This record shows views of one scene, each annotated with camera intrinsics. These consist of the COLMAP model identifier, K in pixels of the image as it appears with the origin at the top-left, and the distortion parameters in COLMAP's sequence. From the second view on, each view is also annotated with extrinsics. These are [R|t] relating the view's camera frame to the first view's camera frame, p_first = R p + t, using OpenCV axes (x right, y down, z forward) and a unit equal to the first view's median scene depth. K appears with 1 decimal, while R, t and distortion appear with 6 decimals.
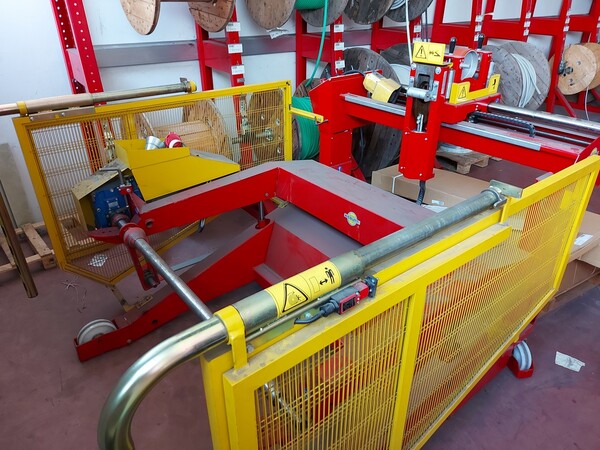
lens RADIAL K [[434.4, 0, 300.0], [0, 434.4, 225.0], [0, 0, 1]] dist [0.141789, -0.161283]
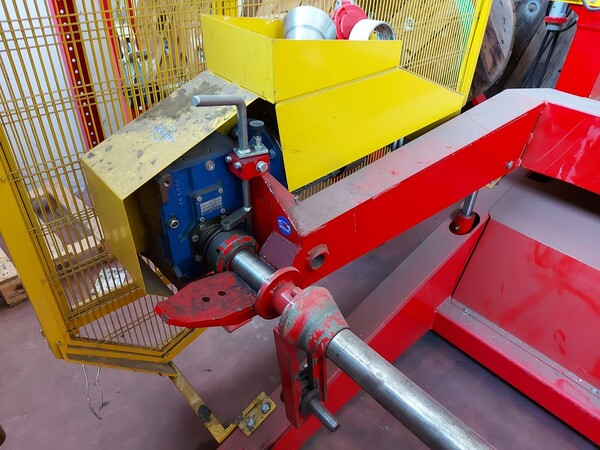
lens RADIAL K [[434.4, 0, 300.0], [0, 434.4, 225.0], [0, 0, 1]] dist [0.141789, -0.161283]
pose [[0.996178, -0.002315, 0.087314, -0.384286], [-0.009446, 0.990931, 0.134036, -0.078038], [-0.086832, -0.134348, 0.987122, 0.654351]]
